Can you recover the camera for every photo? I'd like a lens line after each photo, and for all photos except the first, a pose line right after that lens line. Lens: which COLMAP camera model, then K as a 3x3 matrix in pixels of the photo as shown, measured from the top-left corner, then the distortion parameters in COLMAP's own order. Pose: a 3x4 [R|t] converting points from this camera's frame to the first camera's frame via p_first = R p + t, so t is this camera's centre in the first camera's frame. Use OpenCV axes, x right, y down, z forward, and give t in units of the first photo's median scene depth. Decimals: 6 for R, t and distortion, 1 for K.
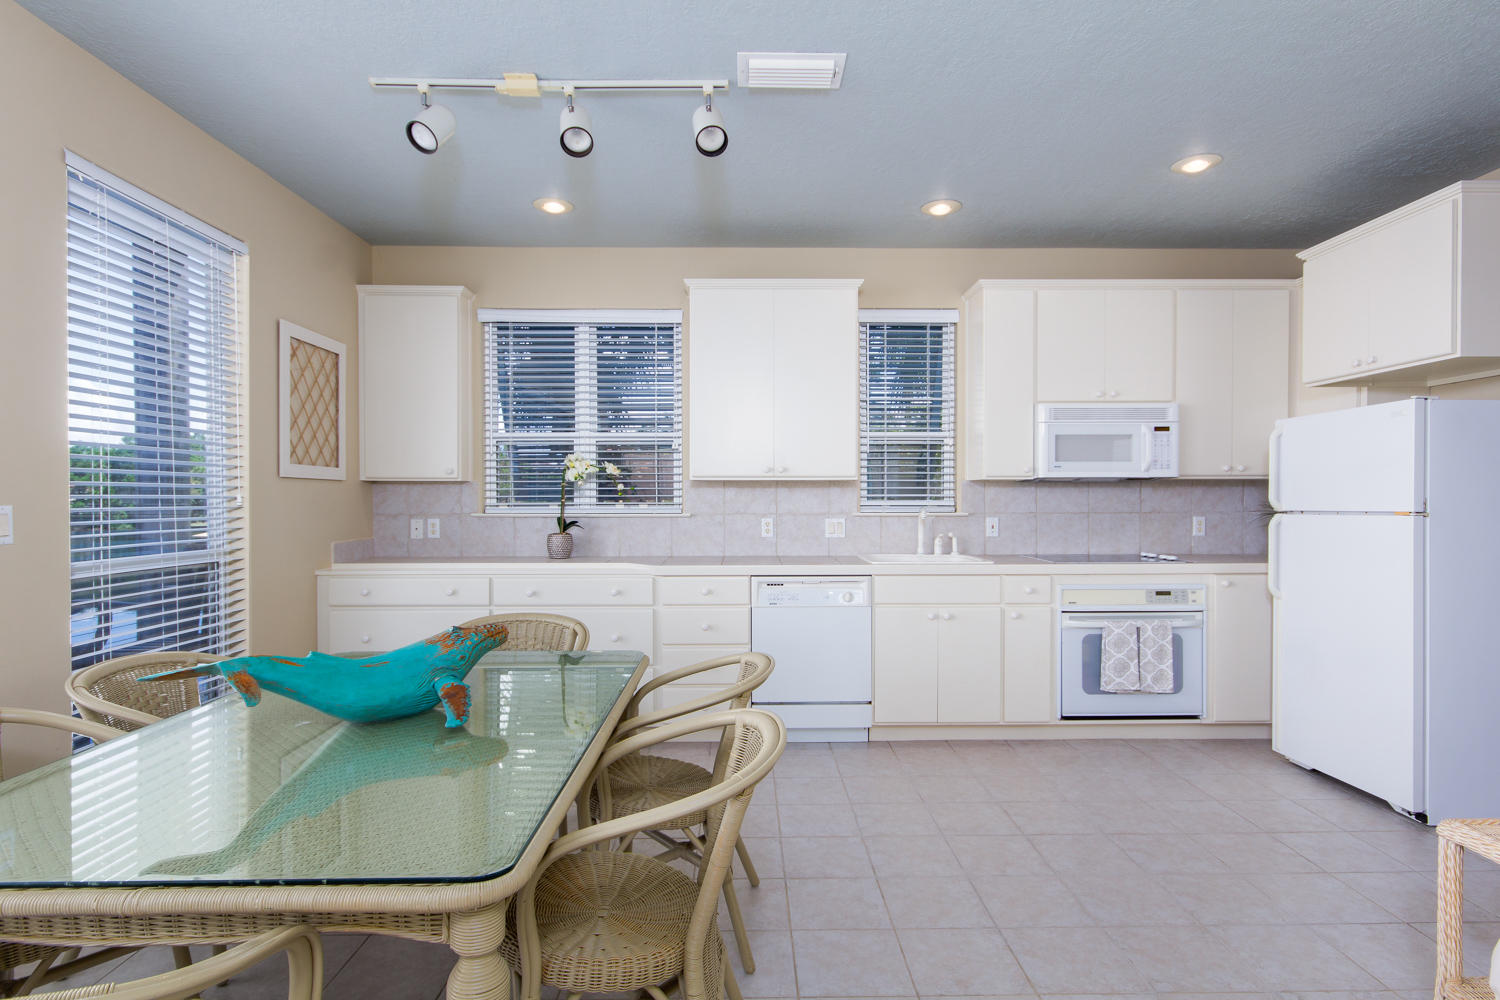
lens RADIAL K [[766.7, 0, 754.0], [0, 766.7, 507.3], [0, 0, 1]] dist [0.003749, -0.000165]
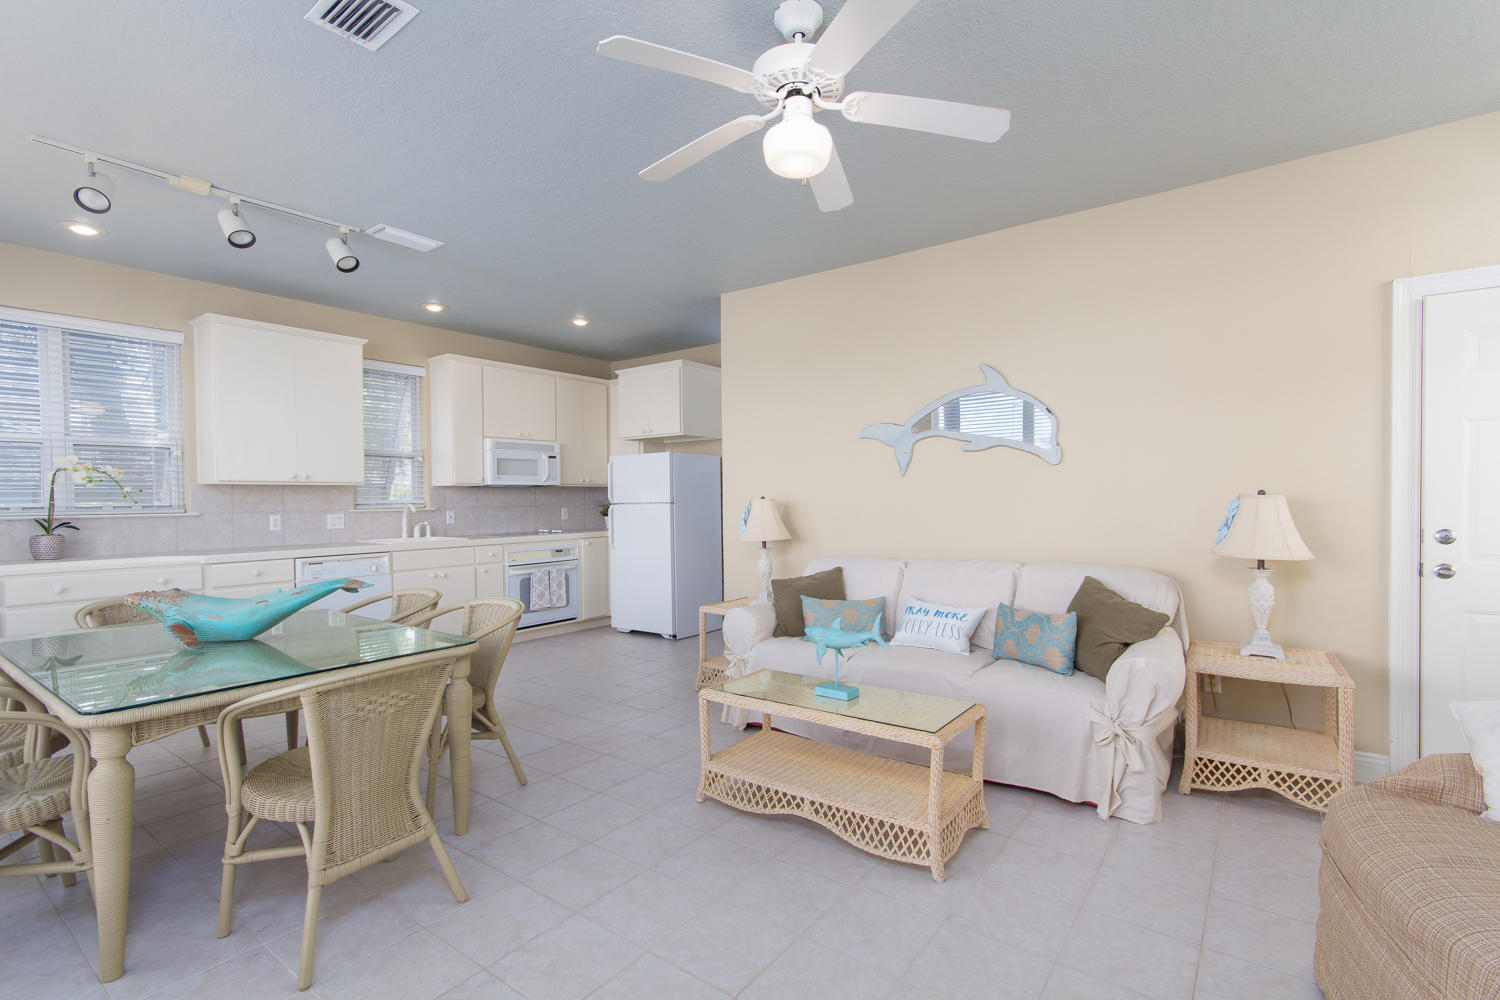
lens RADIAL K [[697.7, 0, 746.0], [0, 697.7, 504.7], [0, 0, 1]] dist [0.010216, -0.000045]
pose [[0.618717, -0.013022, 0.785506, -0.450582], [0.016842, 0.999853, 0.003309, 0.006974], [-0.785434, 0.011182, 0.618845, -0.326664]]
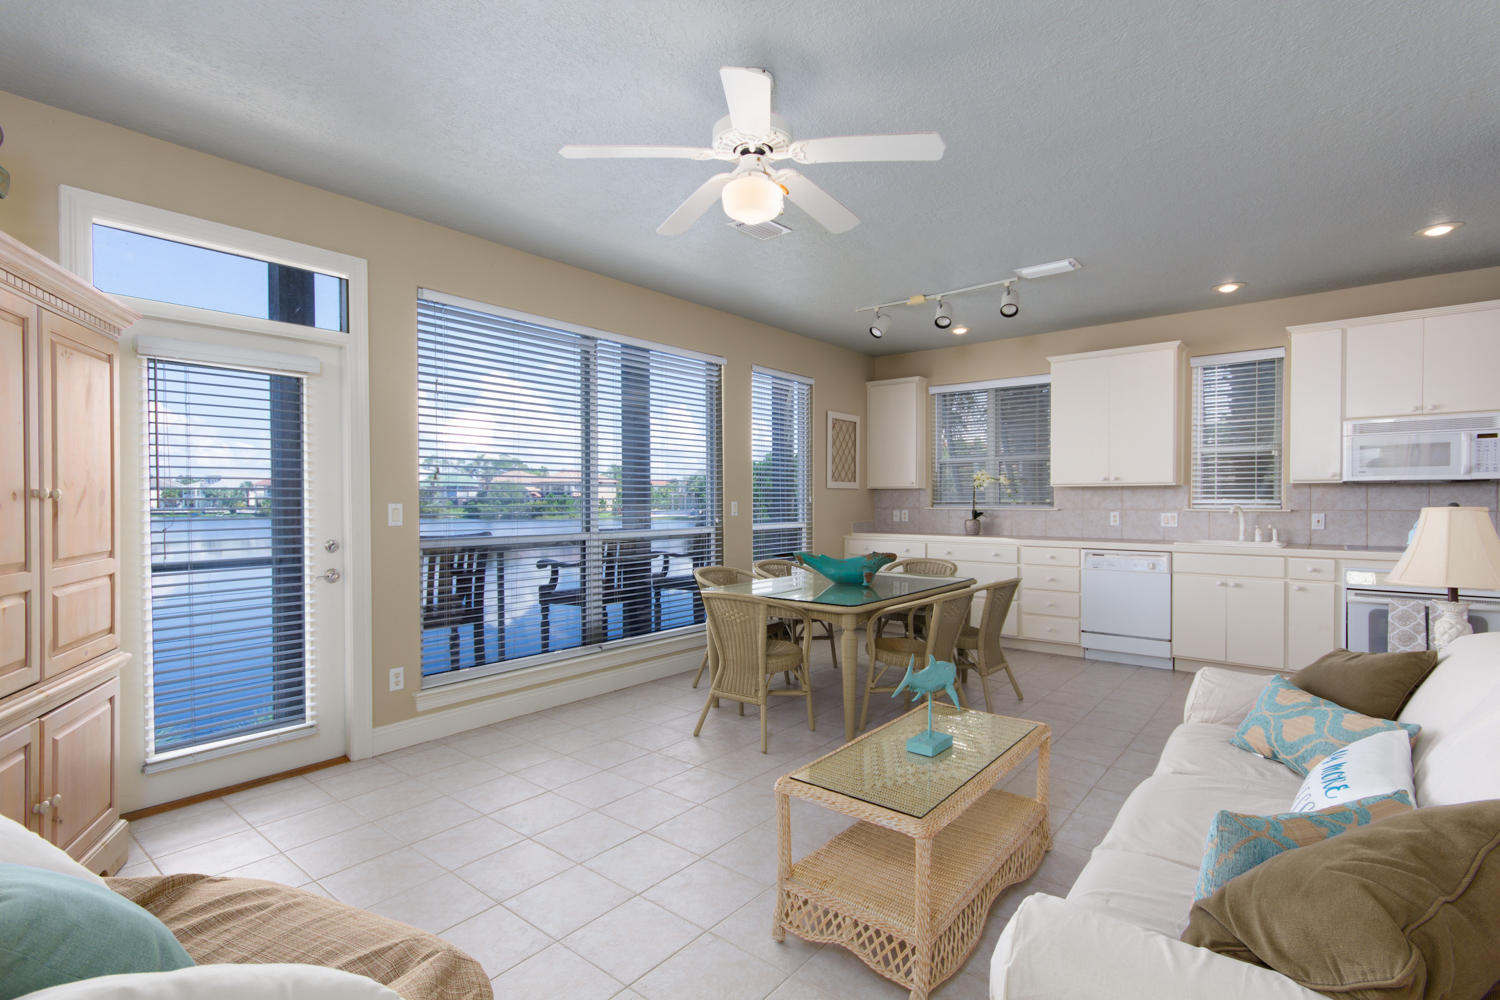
lens RADIAL K [[697.7, 0, 746.0], [0, 697.7, 504.7], [0, 0, 1]] dist [0.010216, -0.000045]
pose [[0.755657, 0.005024, -0.654949, 0.399558], [-0.005914, 0.999982, 0.000846, 0.003777], [0.654941, 0.003234, 0.755673, -0.498314]]
